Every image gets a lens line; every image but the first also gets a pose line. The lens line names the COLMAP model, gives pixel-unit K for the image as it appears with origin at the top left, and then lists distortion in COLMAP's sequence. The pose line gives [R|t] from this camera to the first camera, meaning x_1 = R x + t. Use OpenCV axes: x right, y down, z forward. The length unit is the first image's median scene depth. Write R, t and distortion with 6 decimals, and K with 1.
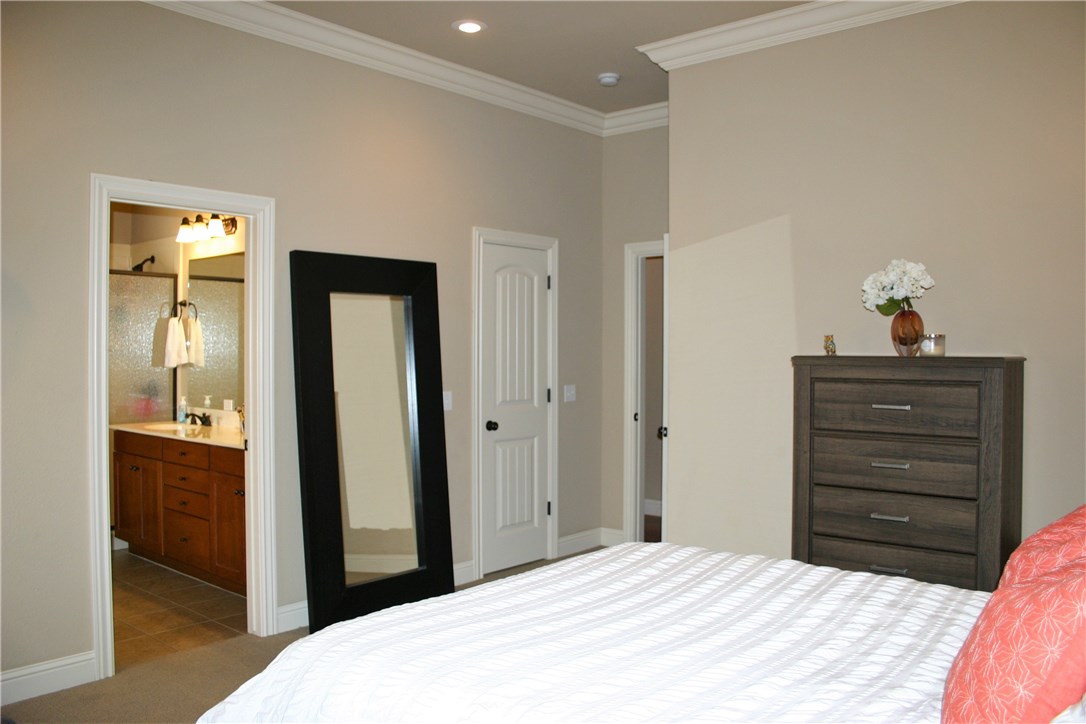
lens RADIAL K [[885.0, 0, 539.9], [0, 885.0, 360.4], [0, 0, 1]] dist [-0.138073, 0.090177]
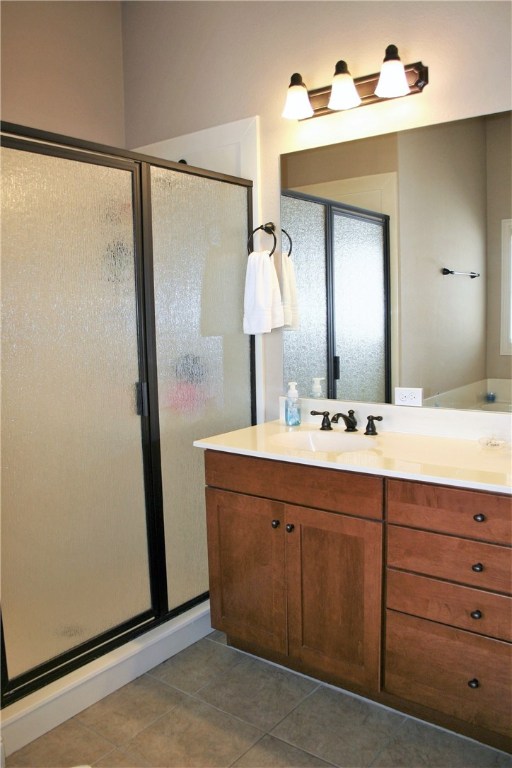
lens RADIAL K [[625.9, 0, 258.0], [0, 625.9, 383.1], [0, 0, 1]] dist [-0.138073, 0.090177]
pose [[0.996974, -0.036104, 0.068847, -0.455976], [0.029037, 0.994460, 0.101021, -0.001988], [-0.072113, -0.098716, 0.992499, 0.562965]]
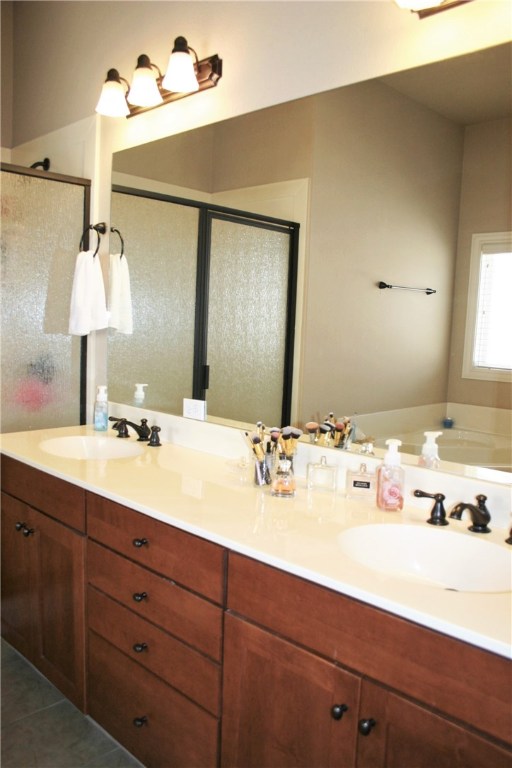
lens RADIAL K [[625.9, 0, 275.7], [0, 625.9, 384.5], [0, 0, 1]] dist [-0.138073, 0.090177]
pose [[0.999198, 0.033334, -0.022186, -0.280724], [-0.031281, 0.995700, 0.087196, 0.000580], [0.024997, -0.086433, 0.995944, 0.577708]]
